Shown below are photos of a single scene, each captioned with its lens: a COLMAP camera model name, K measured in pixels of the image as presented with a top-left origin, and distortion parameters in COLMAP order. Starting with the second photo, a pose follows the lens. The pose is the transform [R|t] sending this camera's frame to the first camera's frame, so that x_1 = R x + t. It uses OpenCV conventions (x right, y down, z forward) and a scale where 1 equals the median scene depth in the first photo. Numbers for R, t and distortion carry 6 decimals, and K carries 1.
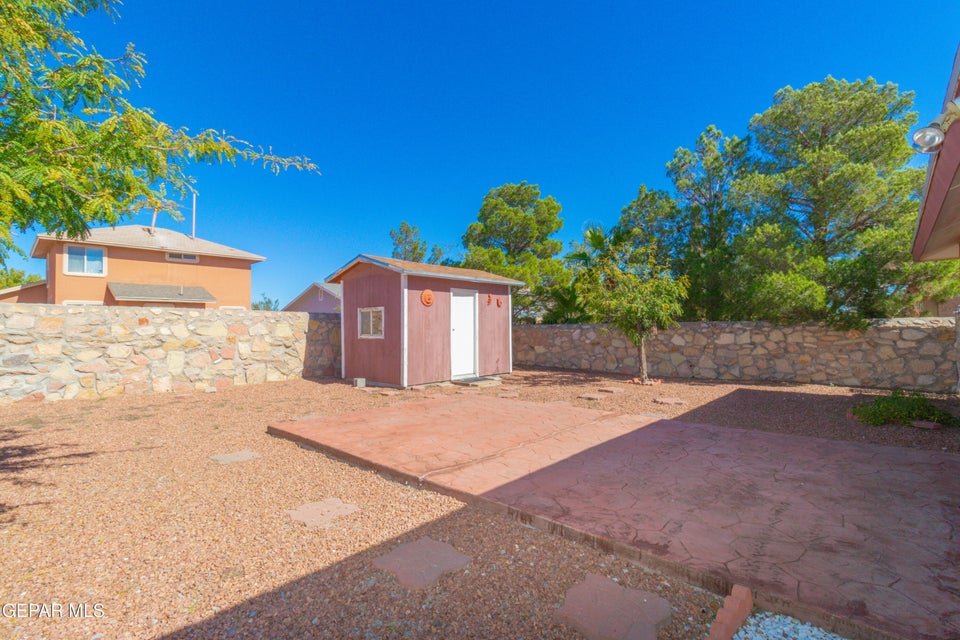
lens RADIAL K [[444.8, 0, 480.9], [0, 444.8, 315.4], [0, 0, 1]] dist [0.006665, 0.000165]
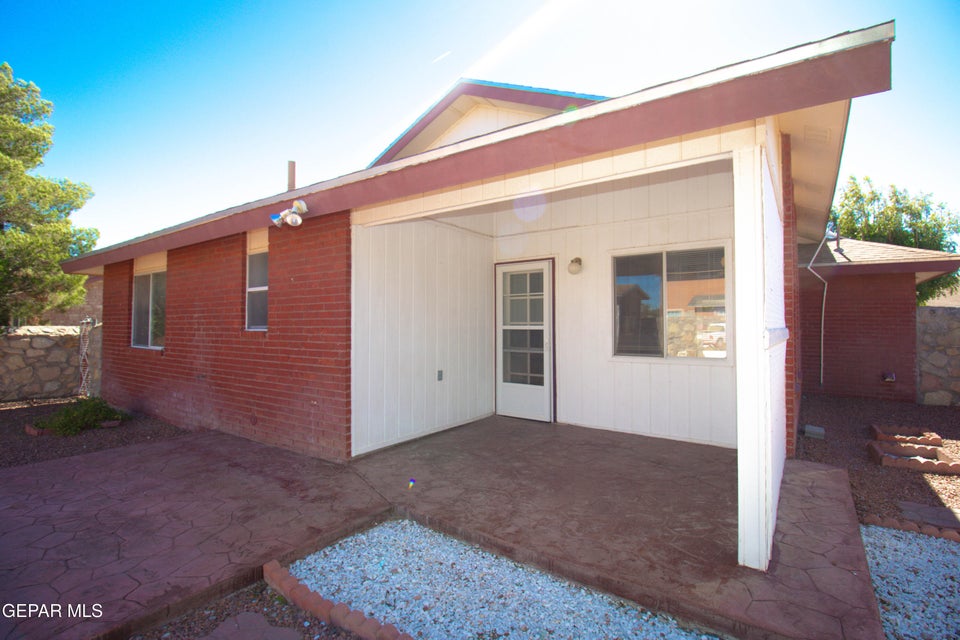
lens RADIAL K [[456.2, 0, 476.5], [0, 456.2, 320.4], [0, 0, 1]] dist [0.002396, 0.000057]
pose [[-0.118778, 0.027399, 0.992543, -0.182237], [-0.031798, 0.999002, -0.031383, -0.006867], [-0.992412, -0.035288, -0.117788, 0.152894]]
